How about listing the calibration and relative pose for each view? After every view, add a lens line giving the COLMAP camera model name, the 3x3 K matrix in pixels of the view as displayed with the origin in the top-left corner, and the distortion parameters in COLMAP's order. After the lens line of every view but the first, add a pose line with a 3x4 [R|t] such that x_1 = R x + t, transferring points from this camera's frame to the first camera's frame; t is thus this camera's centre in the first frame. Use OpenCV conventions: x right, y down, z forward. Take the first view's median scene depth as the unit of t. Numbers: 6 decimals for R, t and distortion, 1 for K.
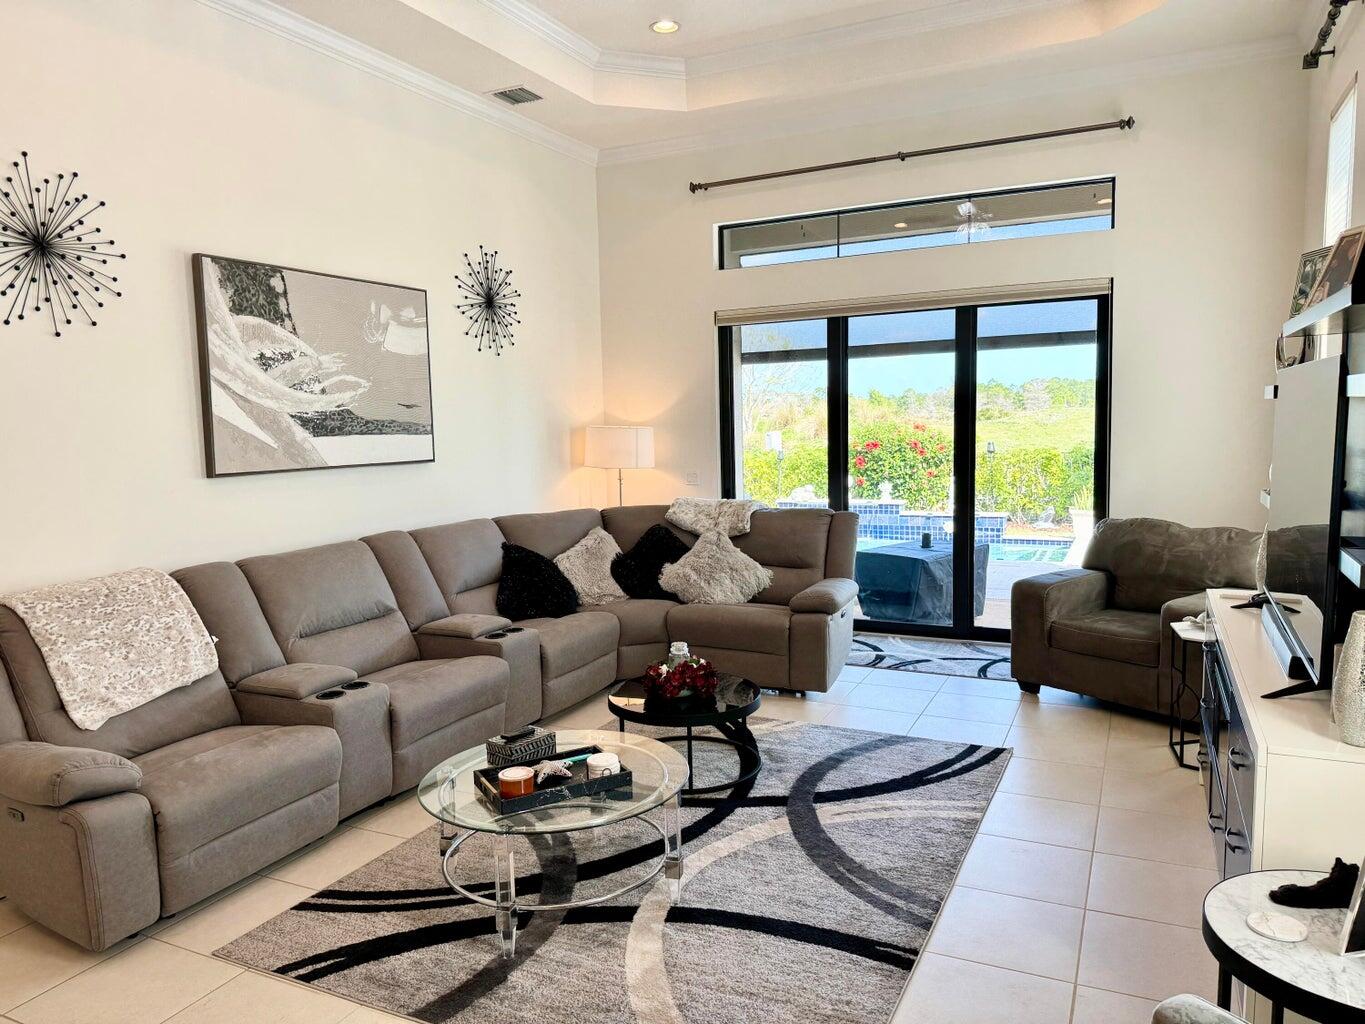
lens RADIAL K [[970.8, 0, 661.2], [0, 970.8, 500.6], [0, 0, 1]] dist [0.081958, -0.055412]
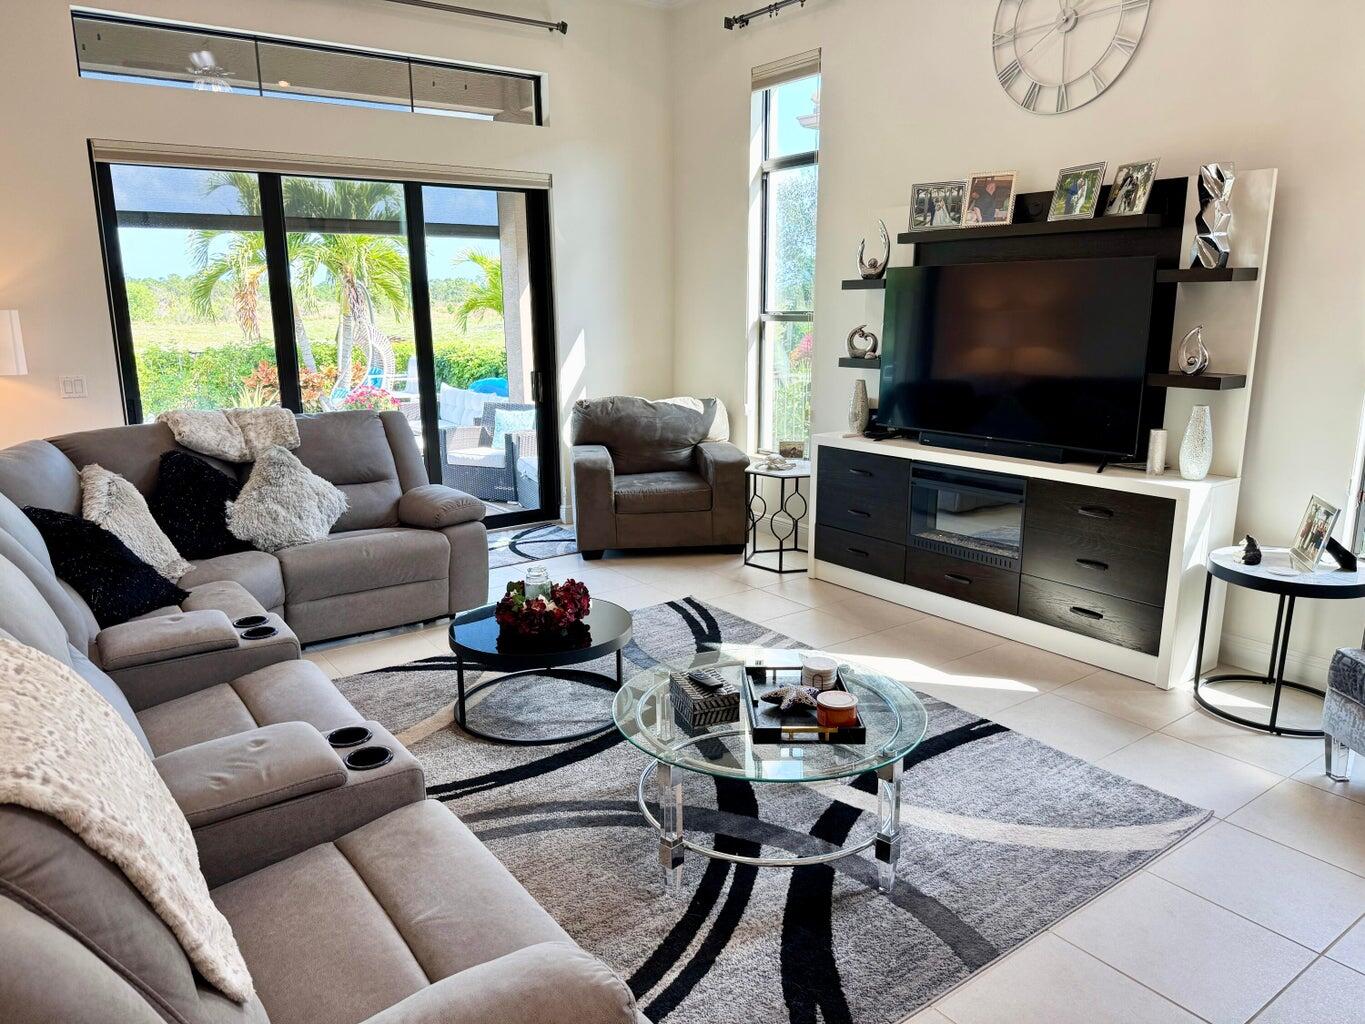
lens RADIAL K [[970.8, 0, 676.4], [0, 970.8, 513.9], [0, 0, 1]] dist [0.081958, -0.055412]
pose [[0.463637, -0.168718, 0.869813, -0.489076], [0.076107, 0.985658, 0.150621, -0.011612], [-0.882750, -0.003635, 0.469828, 0.379932]]
